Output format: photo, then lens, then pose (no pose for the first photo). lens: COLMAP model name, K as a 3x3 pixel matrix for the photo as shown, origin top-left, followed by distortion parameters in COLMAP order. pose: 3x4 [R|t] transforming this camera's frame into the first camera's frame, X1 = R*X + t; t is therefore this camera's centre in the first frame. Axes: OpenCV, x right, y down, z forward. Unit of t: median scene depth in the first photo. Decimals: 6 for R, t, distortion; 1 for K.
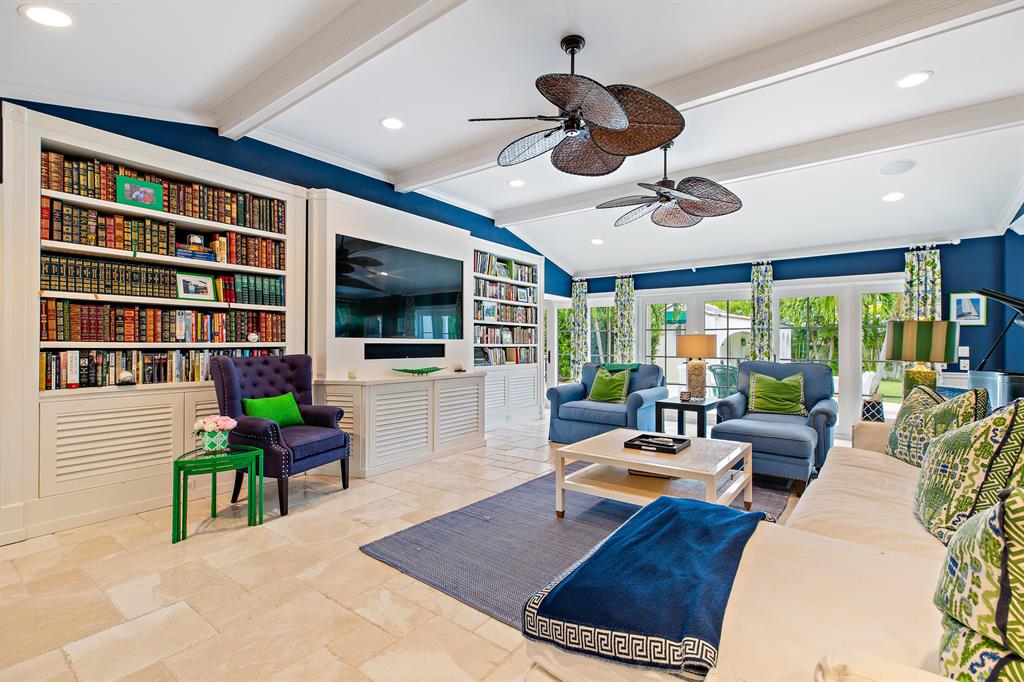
lens RADIAL K [[460.4, 0, 515.6], [0, 460.4, 339.5], [0, 0, 1]] dist [0.007895, 0.000095]
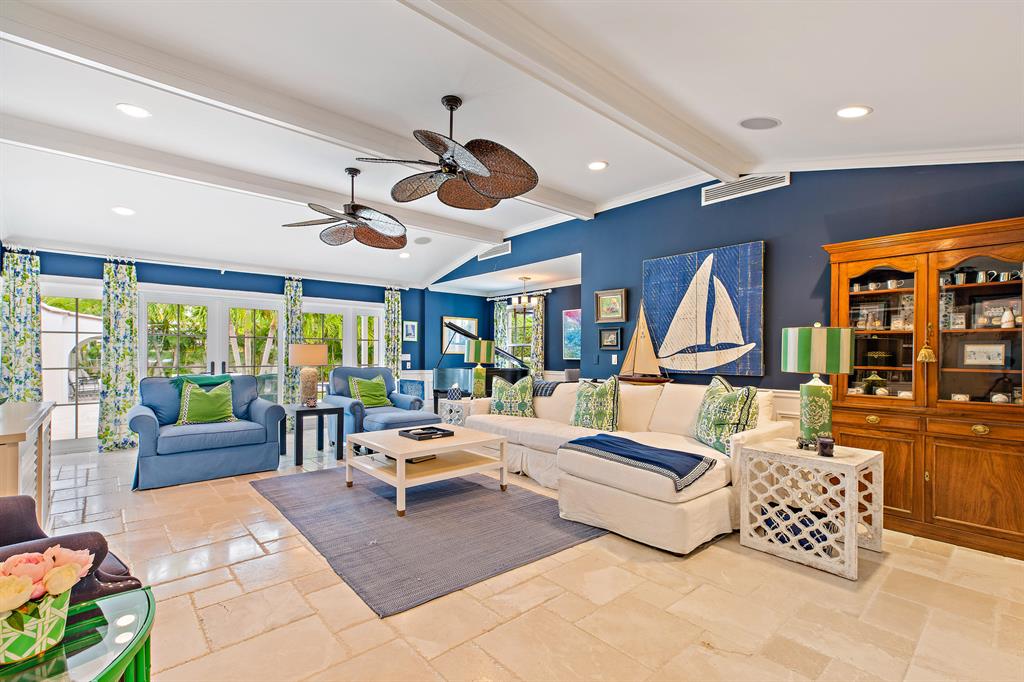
lens RADIAL K [[460.4, 0, 516.1], [0, 460.4, 351.0], [0, 0, 1]] dist [0.007895, 0.000095]
pose [[0.195957, 0.003114, 0.980608, -0.499735], [-0.013505, 0.999909, -0.000477, -0.000428], [-0.980520, -0.013149, 0.195981, 0.297505]]
